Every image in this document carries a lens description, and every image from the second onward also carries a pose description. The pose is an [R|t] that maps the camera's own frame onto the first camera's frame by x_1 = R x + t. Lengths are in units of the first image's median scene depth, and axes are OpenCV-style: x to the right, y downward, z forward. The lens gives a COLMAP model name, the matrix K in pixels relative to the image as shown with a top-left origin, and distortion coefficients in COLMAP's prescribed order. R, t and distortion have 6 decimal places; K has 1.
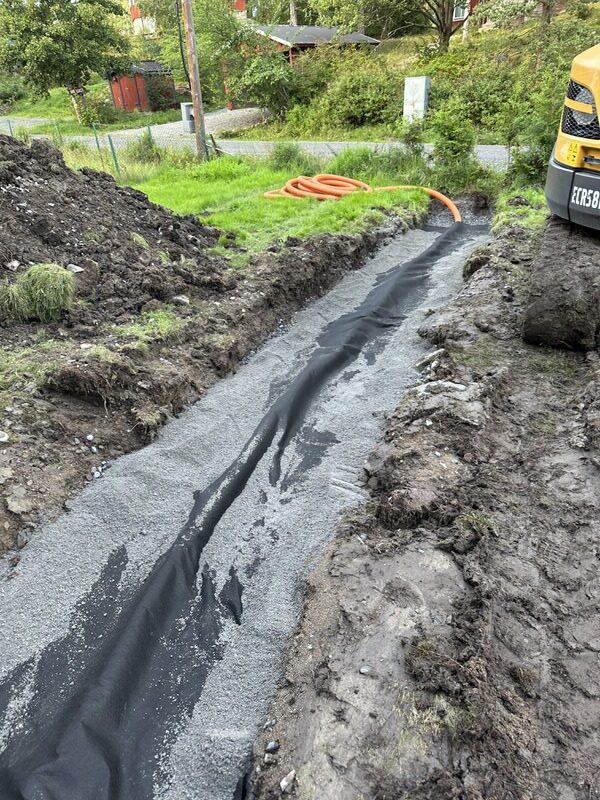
lens RADIAL K [[574.9, 0, 300.0], [0, 574.9, 400.0], [0, 0, 1]] dist [0.002749, -0.000341]
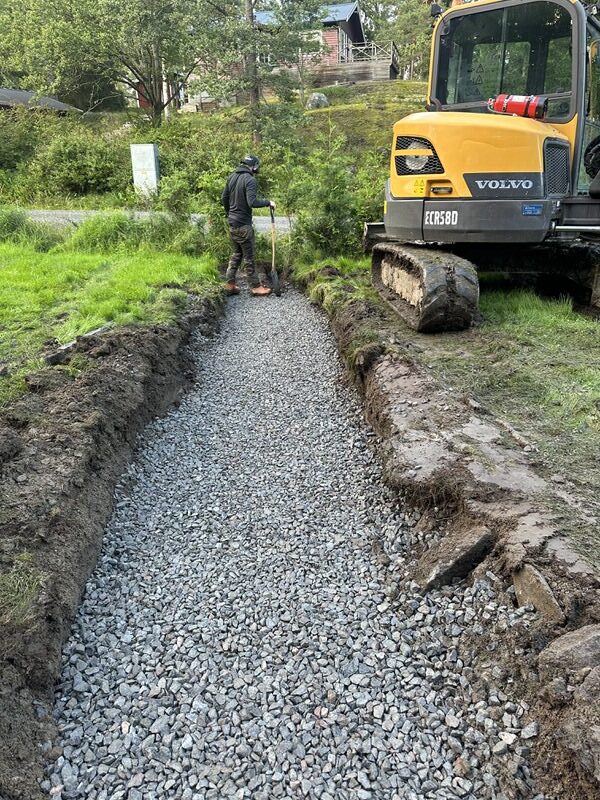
lens RADIAL K [[574.9, 0, 300.0], [0, 574.9, 400.0], [0, 0, 1]] dist [0.002749, -0.000341]
pose [[0.889439, -0.133474, 0.437131, -0.030559], [0.181722, 0.980837, -0.070263, -0.041795], [-0.419376, 0.141931, 0.896649, 0.110270]]
